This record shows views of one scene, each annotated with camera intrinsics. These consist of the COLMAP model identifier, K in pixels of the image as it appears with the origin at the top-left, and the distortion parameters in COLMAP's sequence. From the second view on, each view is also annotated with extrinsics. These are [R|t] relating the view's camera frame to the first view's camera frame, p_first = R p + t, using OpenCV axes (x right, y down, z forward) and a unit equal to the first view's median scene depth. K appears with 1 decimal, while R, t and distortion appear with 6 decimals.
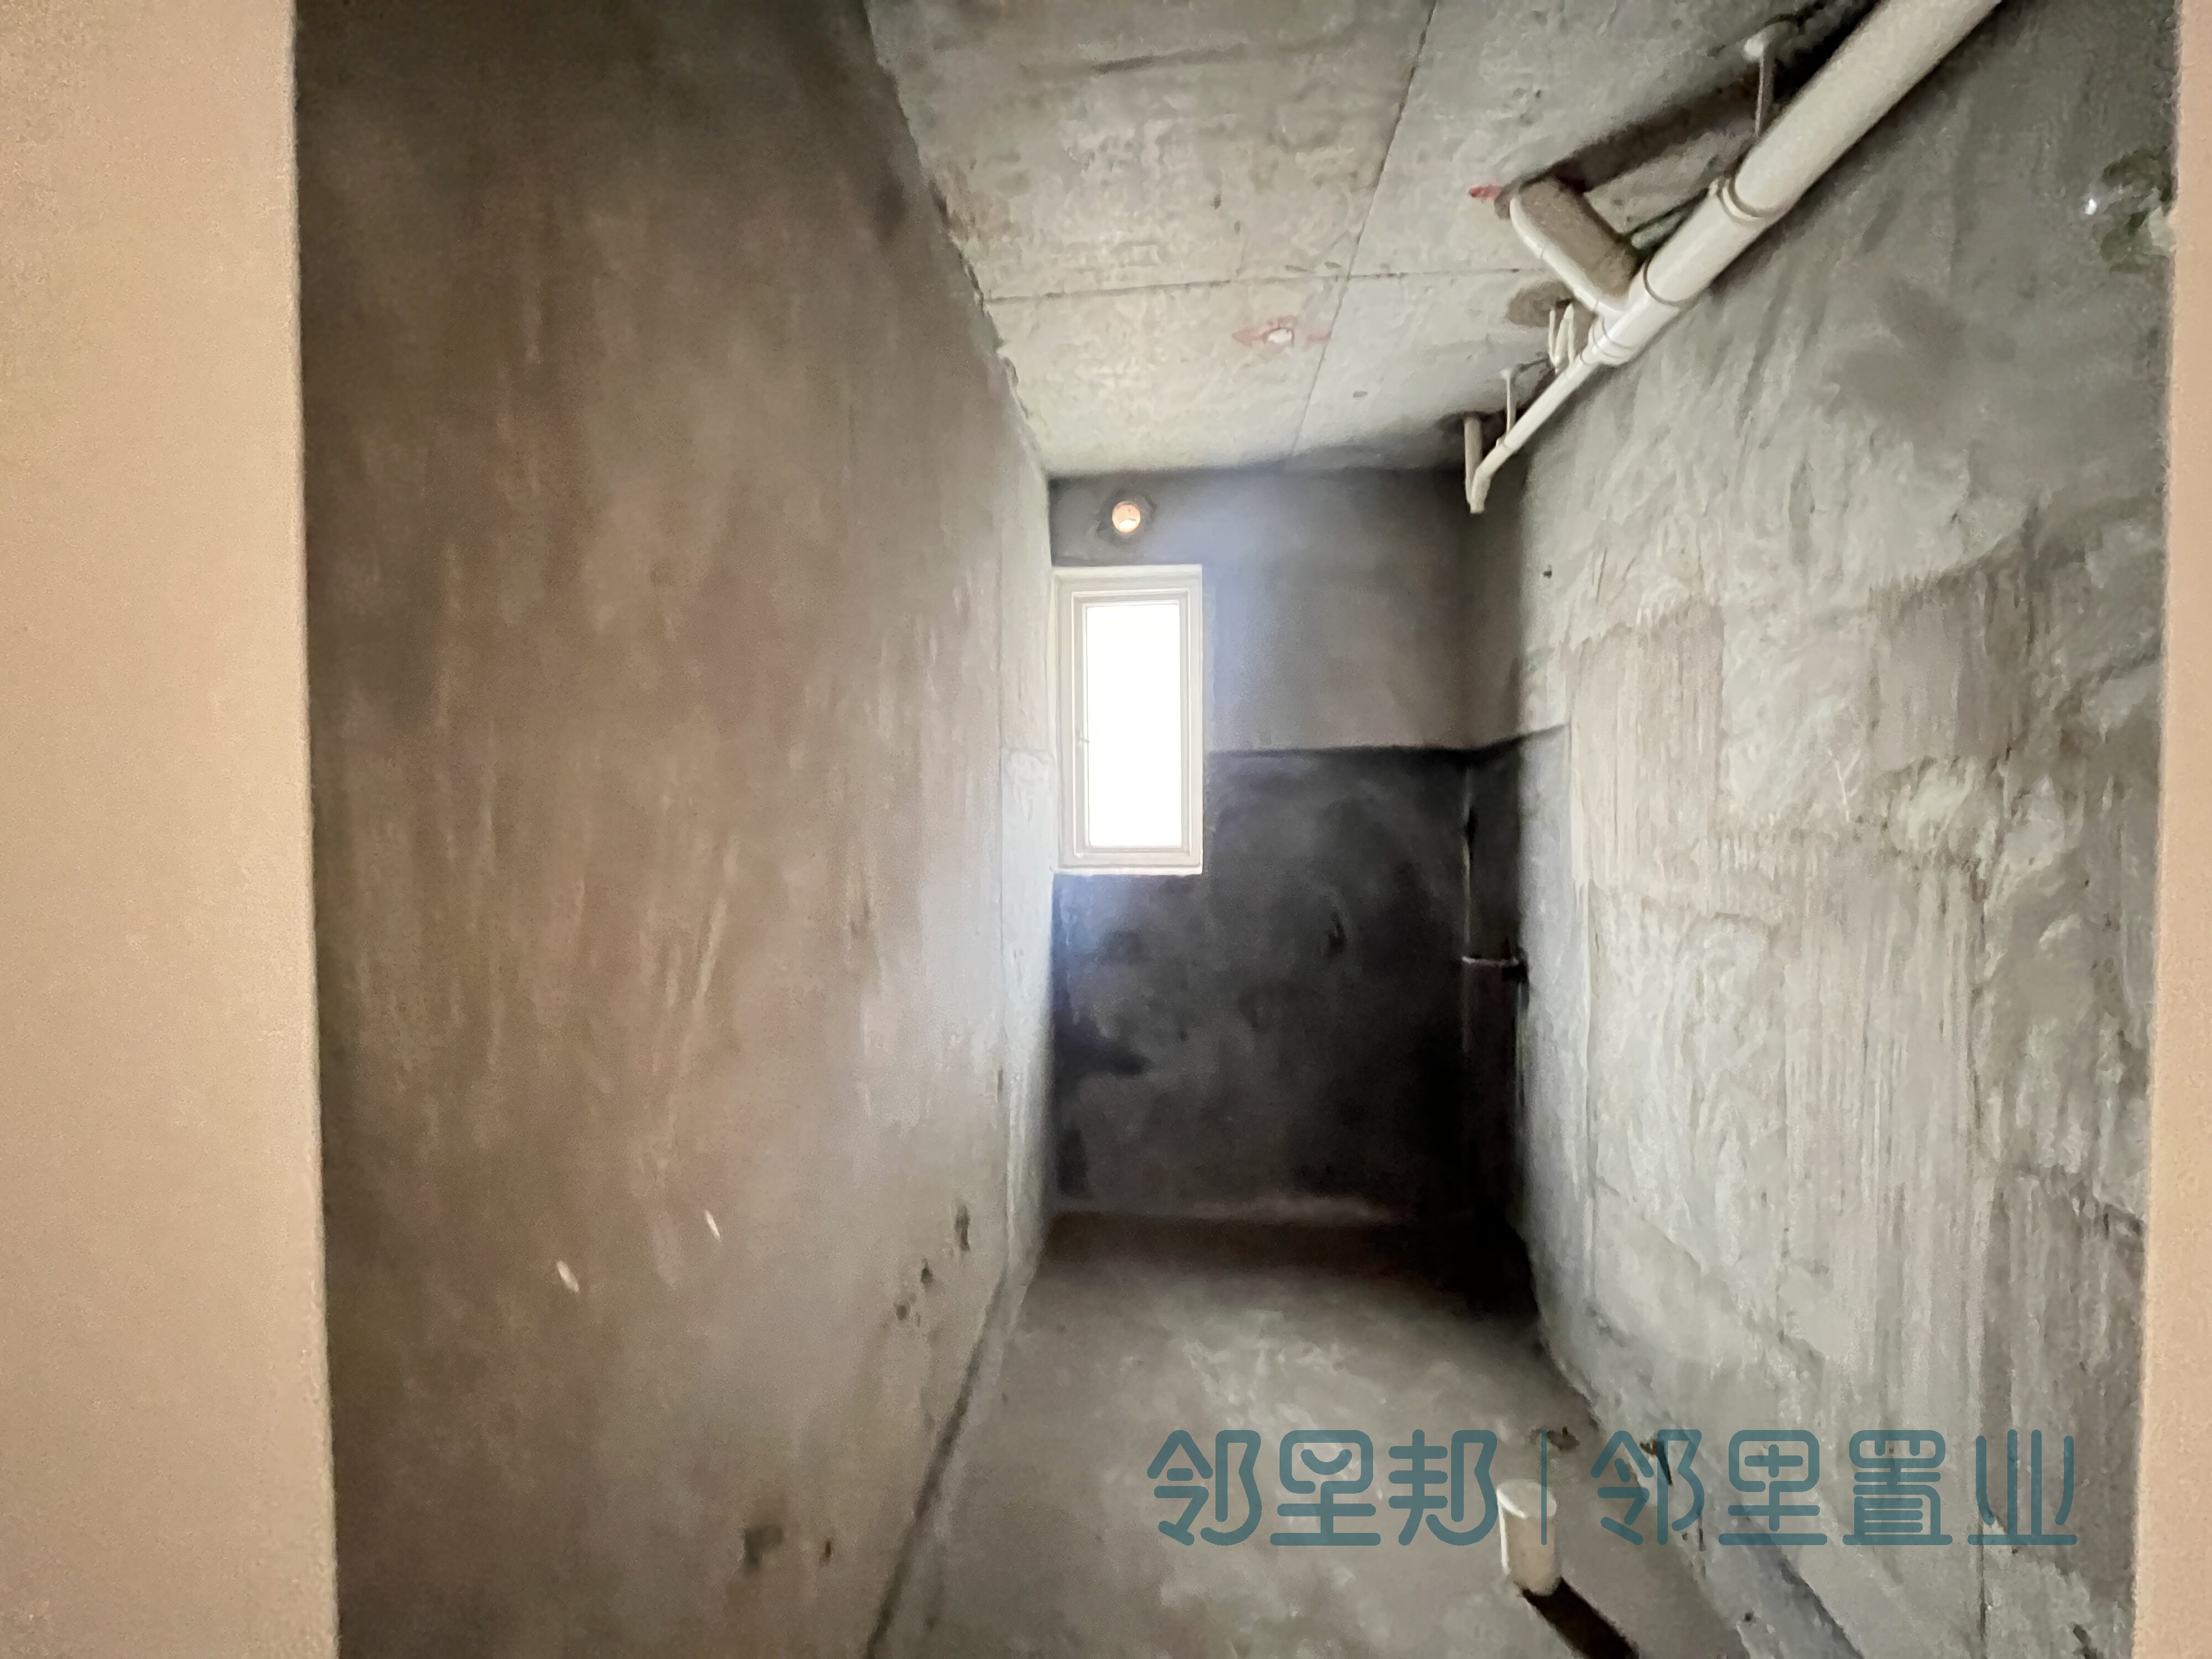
lens RADIAL K [[878.2, 0, 1103.2], [0, 878.2, 826.7], [0, 0, 1]] dist [-0.006856, 0.000943]
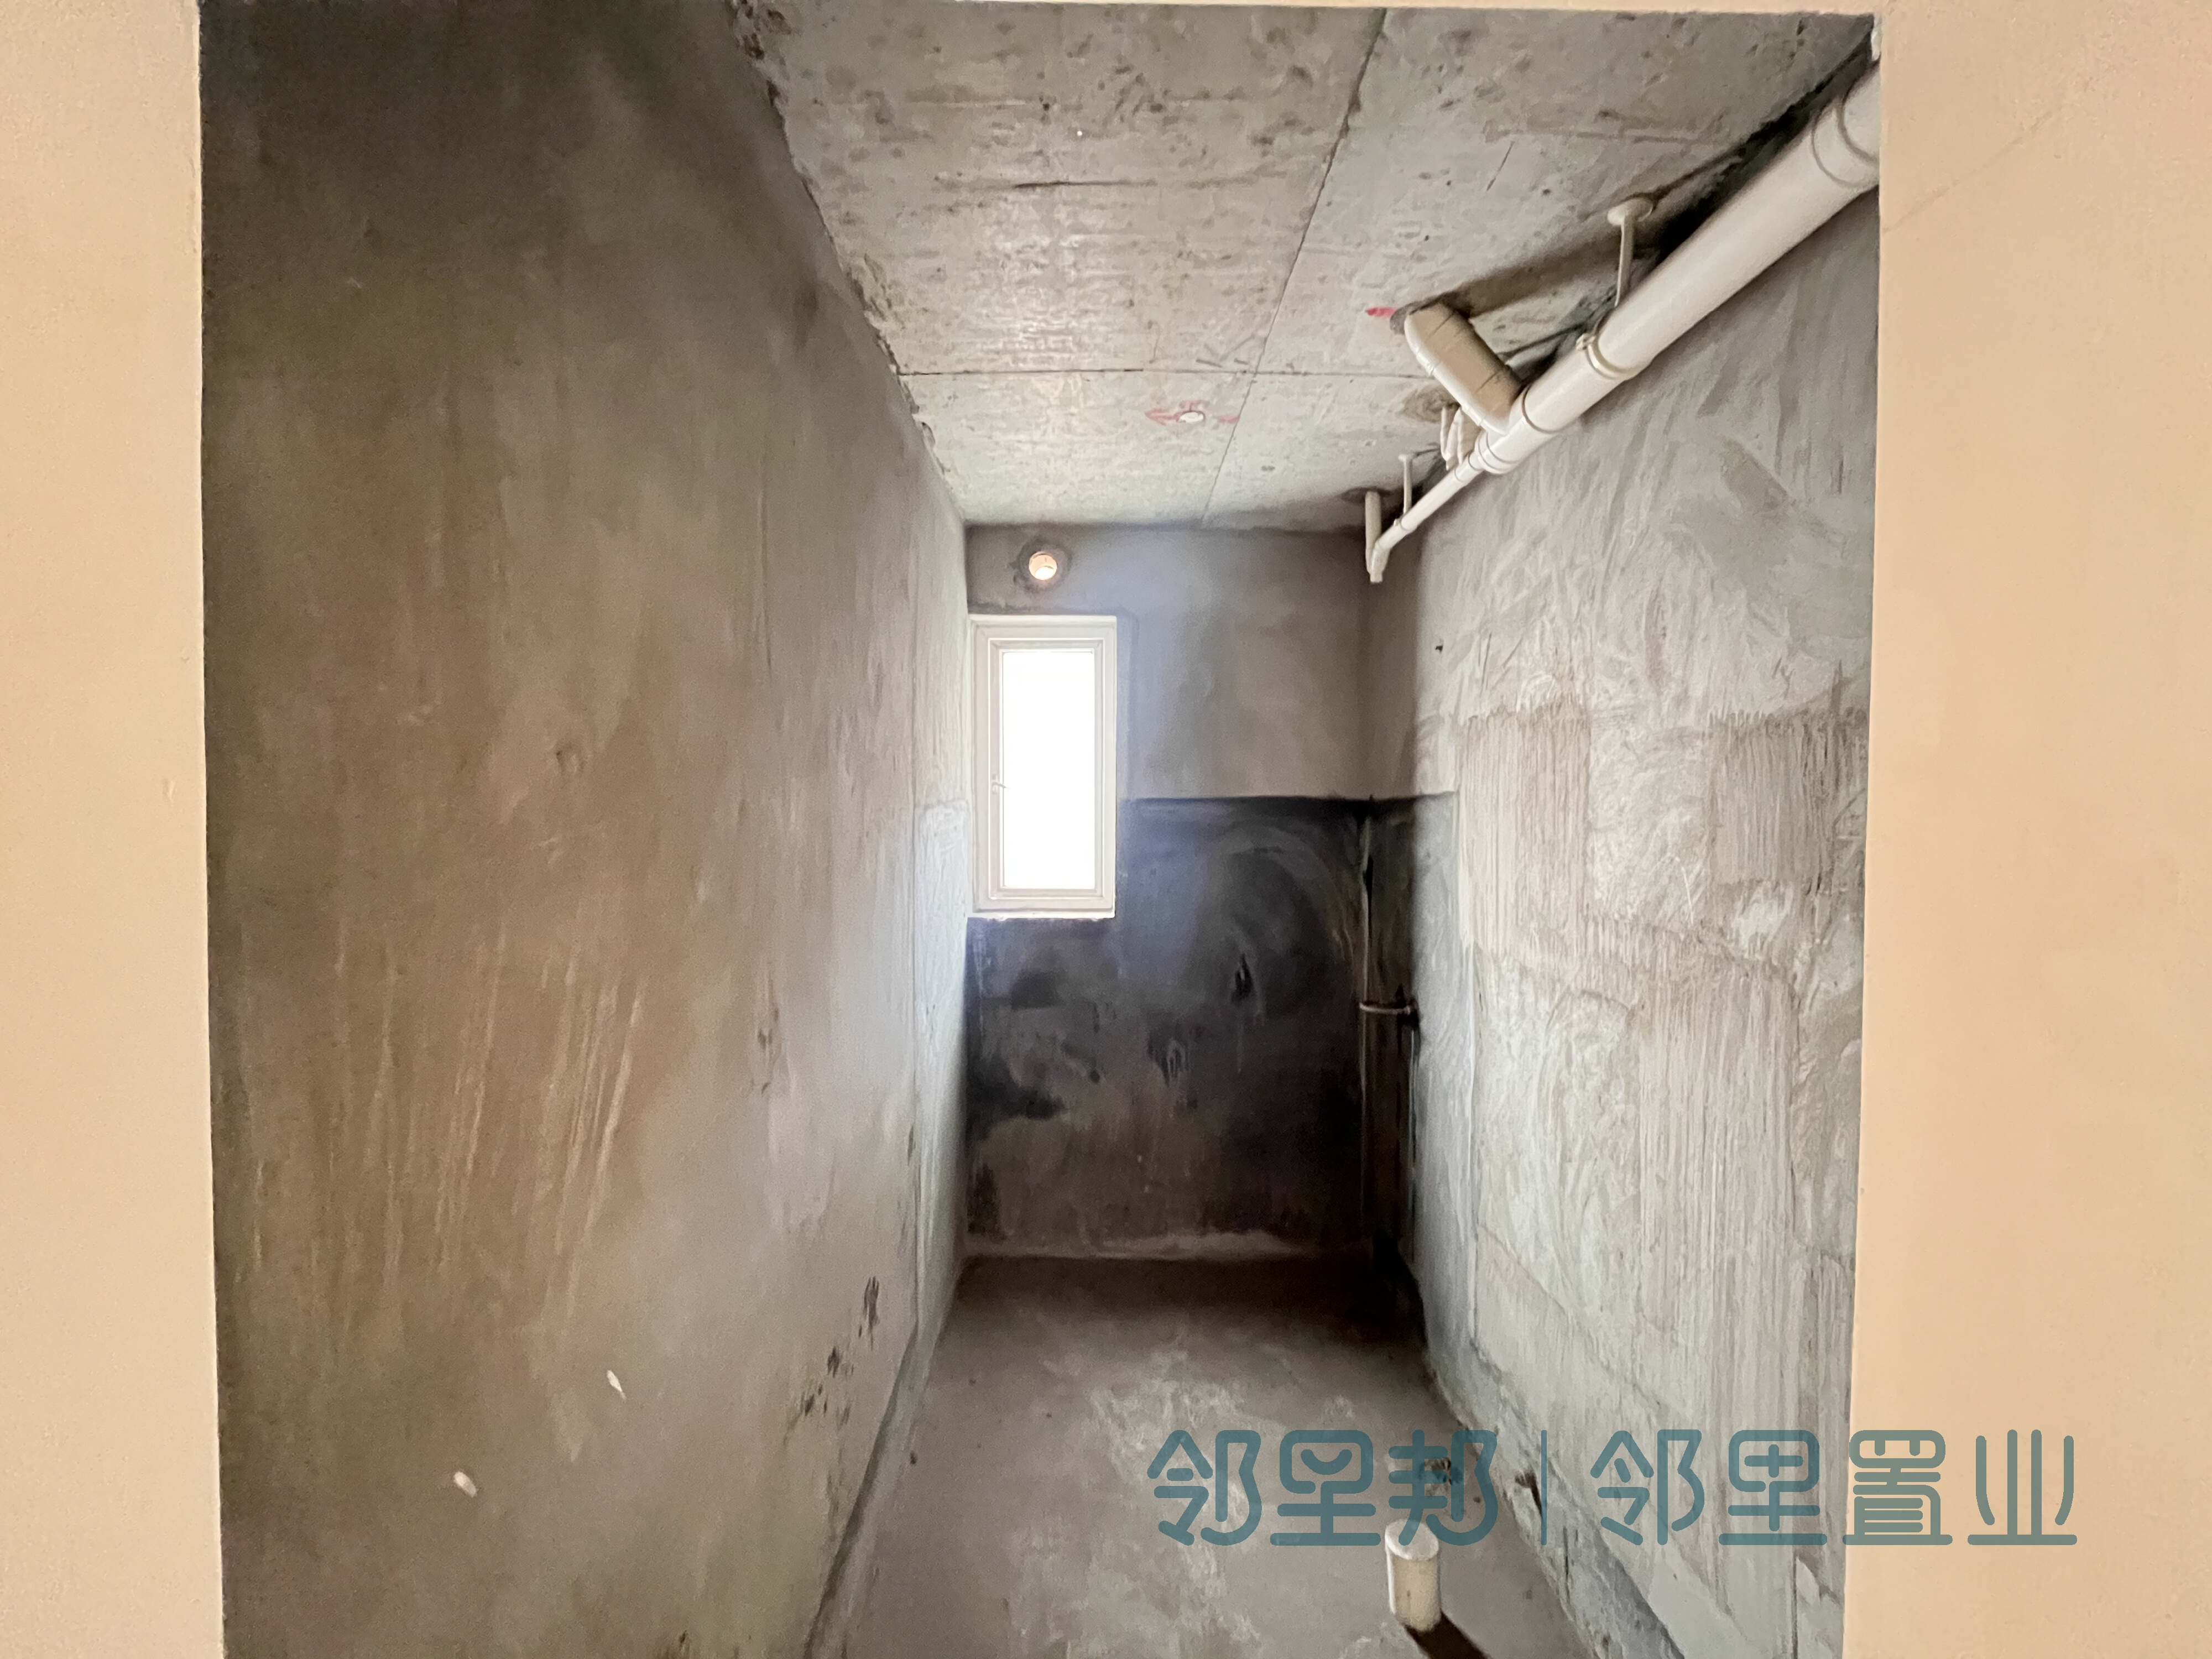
lens RADIAL K [[878.2, 0, 1102.0], [0, 878.2, 822.9], [0, 0, 1]] dist [-0.006856, 0.000943]
pose [[0.995713, 0.008007, 0.092150, 0.006123], [-0.007641, 0.999961, -0.004325, -0.097602], [-0.092181, 0.003603, 0.995736, -0.025887]]
